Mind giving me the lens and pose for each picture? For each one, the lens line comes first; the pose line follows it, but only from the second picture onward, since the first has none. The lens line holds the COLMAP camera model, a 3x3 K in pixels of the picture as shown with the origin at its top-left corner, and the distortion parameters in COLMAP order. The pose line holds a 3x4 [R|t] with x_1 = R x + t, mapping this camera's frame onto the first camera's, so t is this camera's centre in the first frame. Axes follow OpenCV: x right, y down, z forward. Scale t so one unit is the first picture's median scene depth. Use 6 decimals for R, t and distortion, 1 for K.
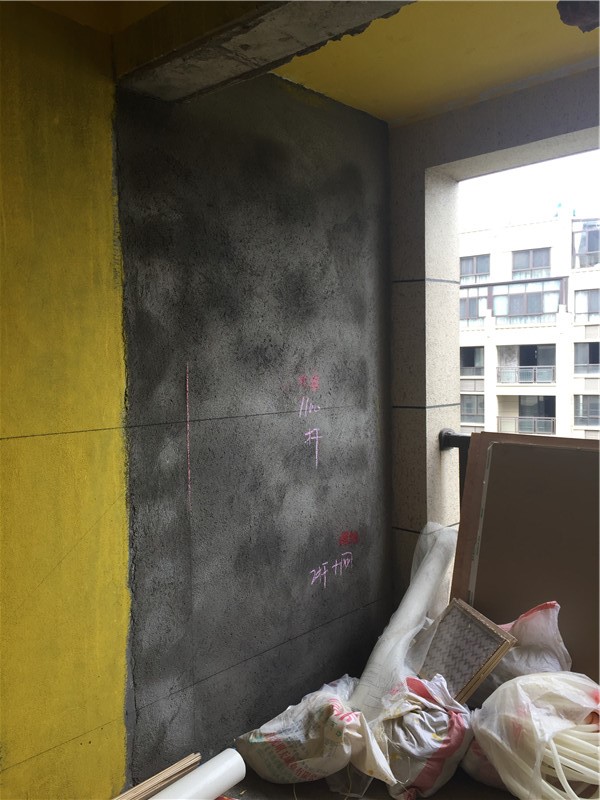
lens RADIAL K [[682.4, 0, 298.1], [0, 682.4, 401.1], [0, 0, 1]] dist [0.083872, -0.089214]
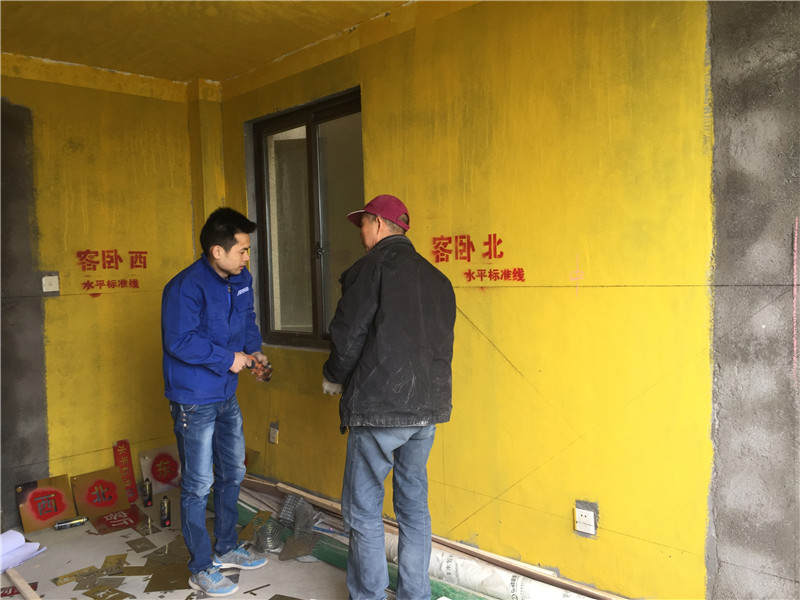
lens RADIAL K [[682.4, 0, 404.8], [0, 682.4, 299.6], [0, 0, 1]] dist [0.083872, -0.089214]
pose [[-0.045183, 0.058437, -0.997268, 0.760184], [-0.025773, 0.997887, 0.059641, 0.007902], [0.998646, 0.028397, -0.043582, 0.539109]]
